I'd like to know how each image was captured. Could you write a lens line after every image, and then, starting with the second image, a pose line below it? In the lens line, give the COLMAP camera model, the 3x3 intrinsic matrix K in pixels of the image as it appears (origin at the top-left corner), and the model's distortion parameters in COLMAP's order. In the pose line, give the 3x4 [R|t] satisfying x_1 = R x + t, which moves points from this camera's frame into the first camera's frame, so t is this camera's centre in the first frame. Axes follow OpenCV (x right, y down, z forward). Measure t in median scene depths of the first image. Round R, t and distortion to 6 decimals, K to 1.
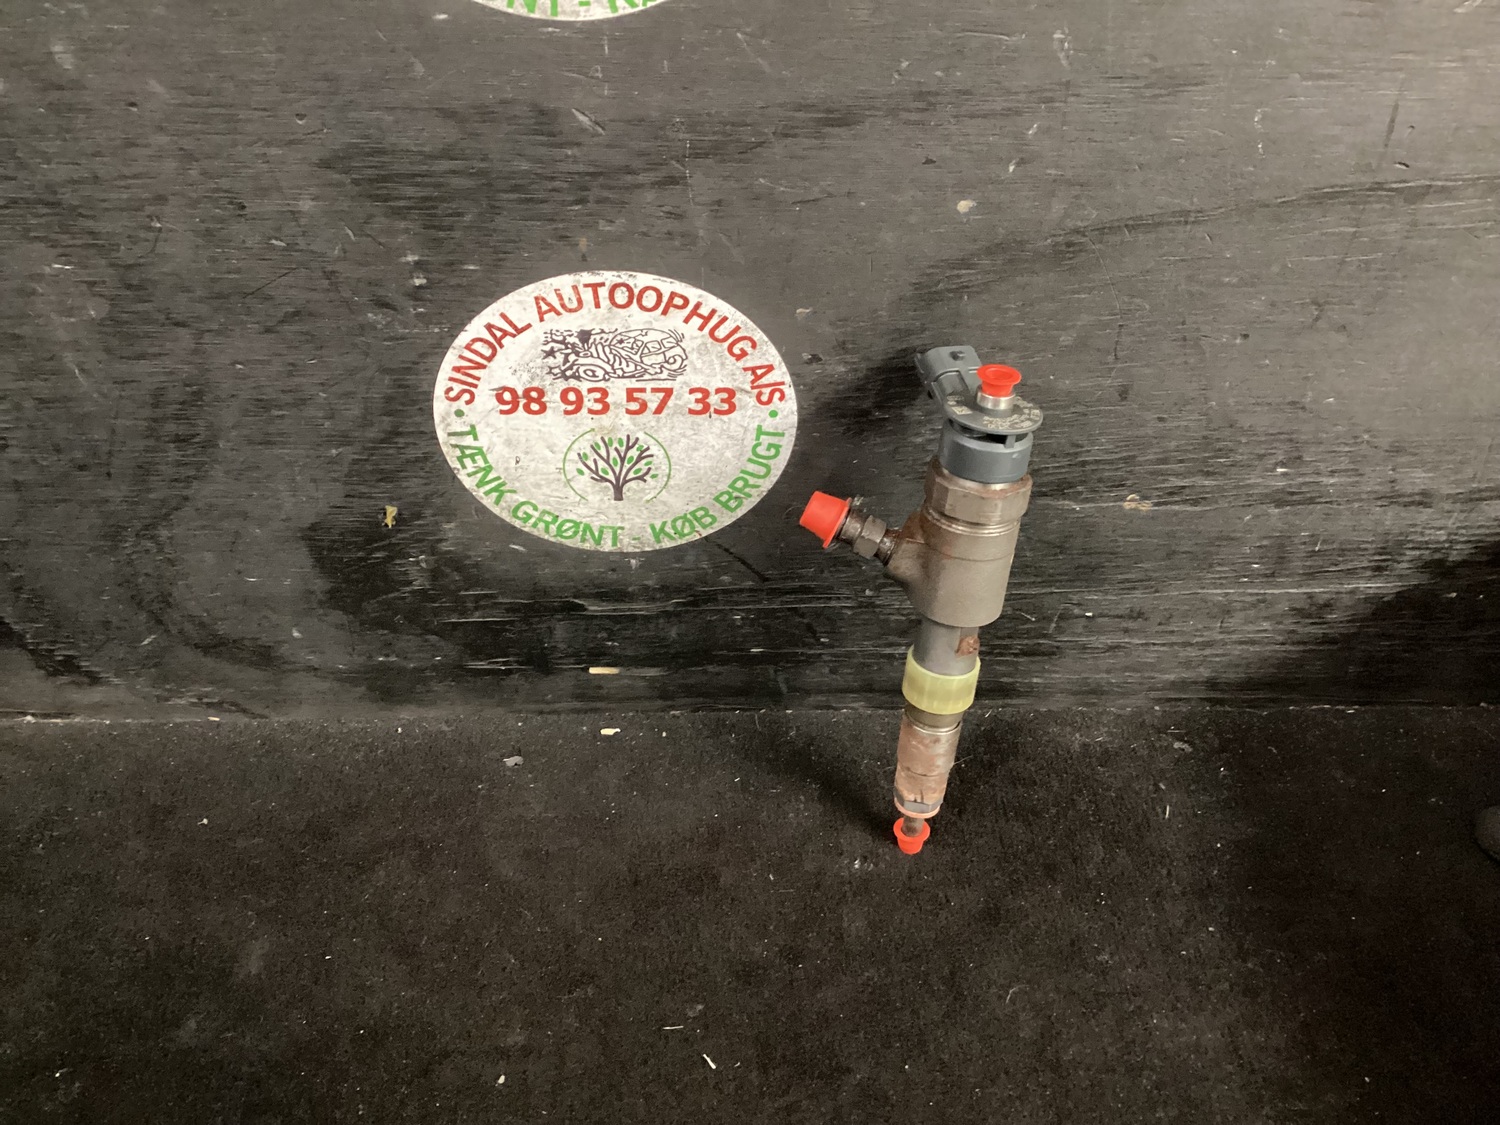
lens RADIAL K [[1344.0, 0, 752.4], [0, 1344.0, 565.2], [0, 0, 1]] dist [0.072554, -0.148059]
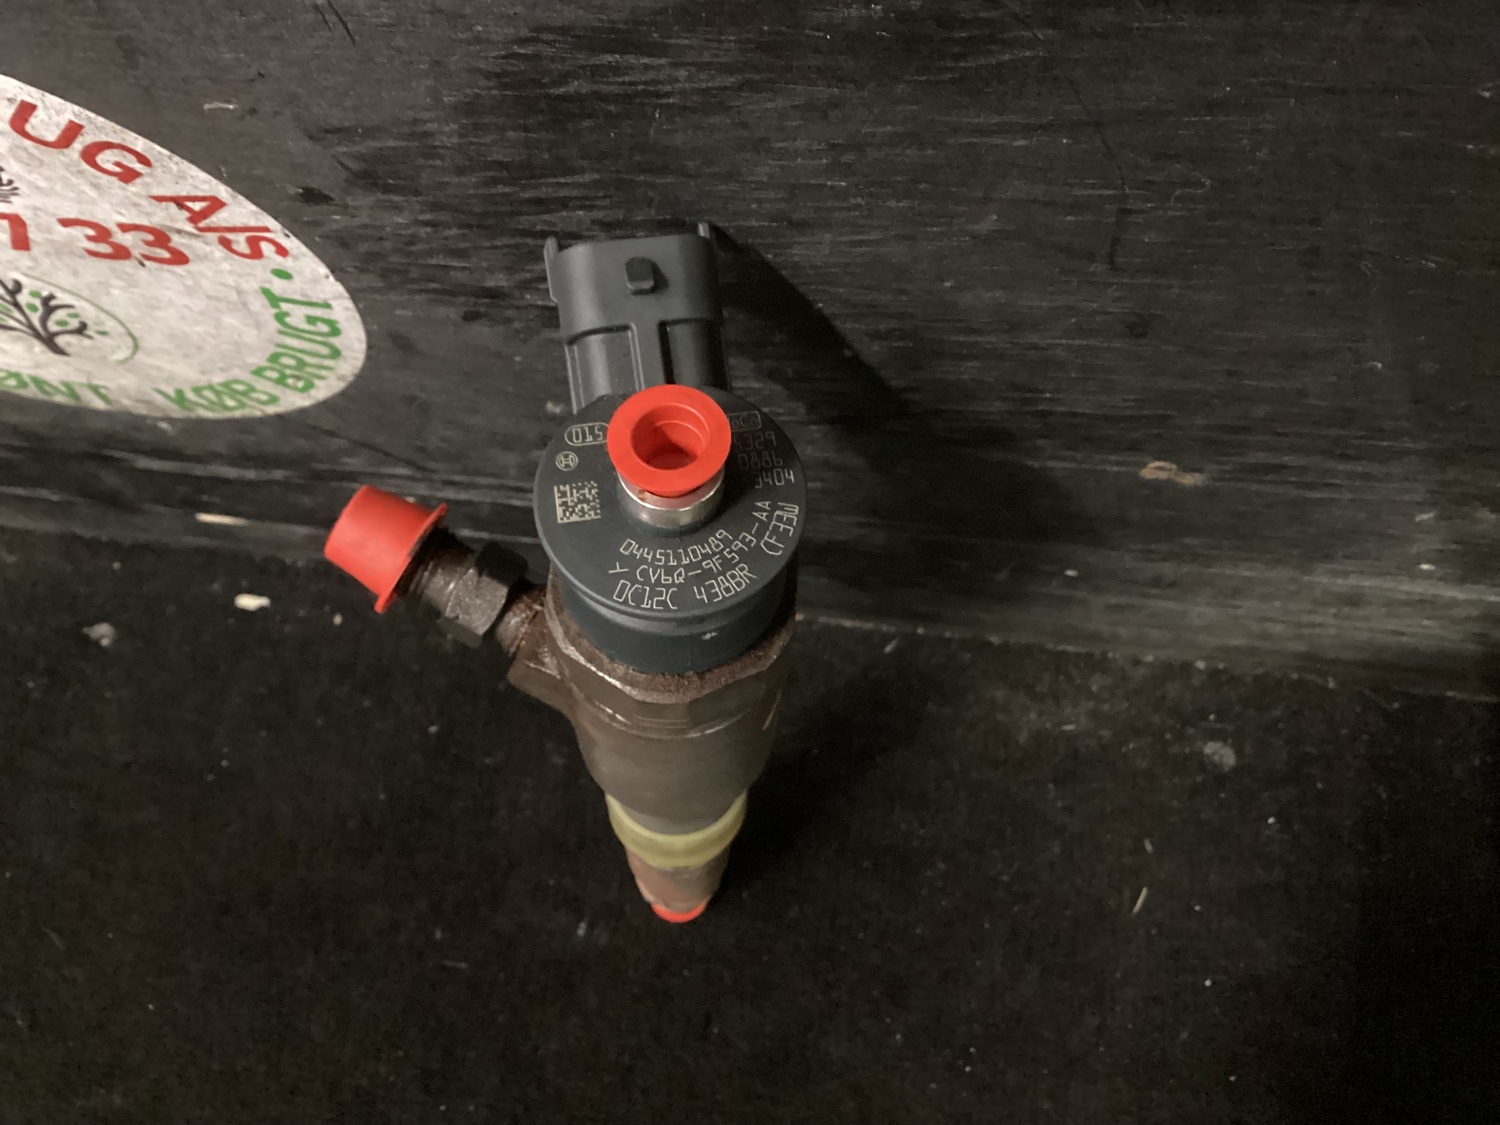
lens RADIAL K [[1389.7, 0, 755.3], [0, 1389.7, 562.5], [0, 0, 1]] dist [0.011375, 0.000000]
pose [[0.981115, 0.144711, -0.128345, 0.230898], [-0.059577, 0.857361, 0.511256, -0.268190], [0.184022, -0.493955, 0.849791, 0.616225]]
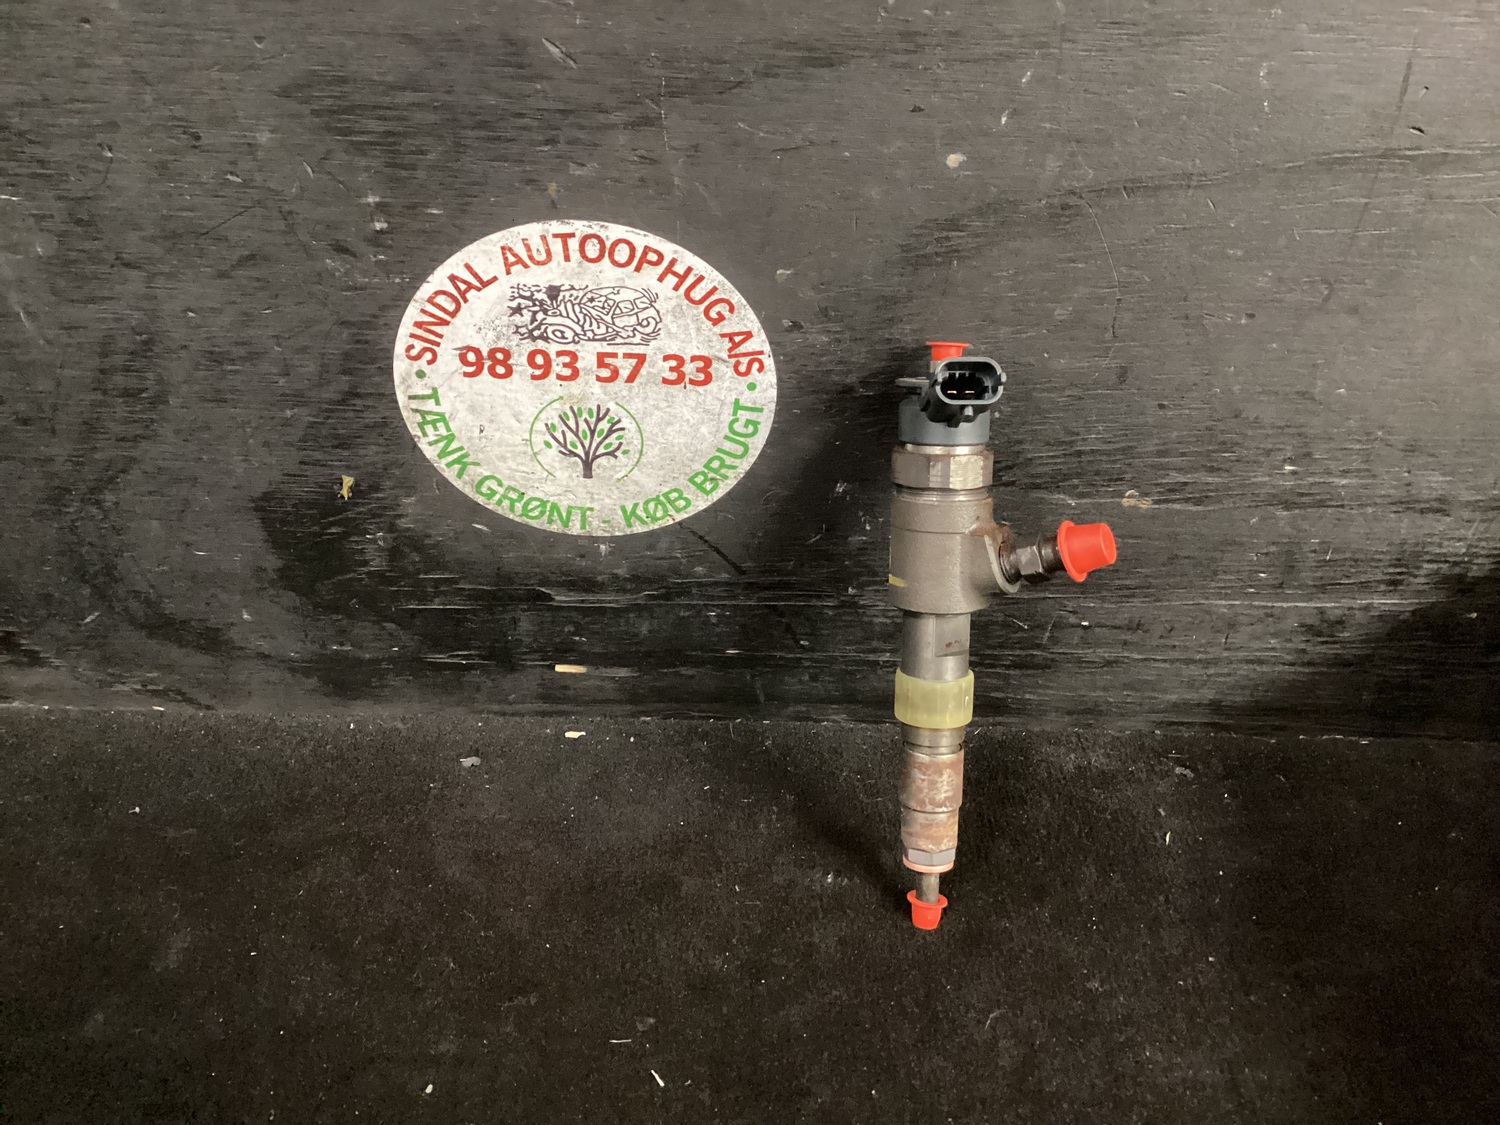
lens RADIAL K [[1344.0, 0, 751.8], [0, 1344.0, 564.2], [0, 0, 1]] dist [0.072554, -0.148059]
pose [[0.999452, 0.030268, -0.013420, 0.032407], [-0.031137, 0.997054, -0.070100, 0.079581], [0.011259, 0.070479, 0.997450, 0.062319]]
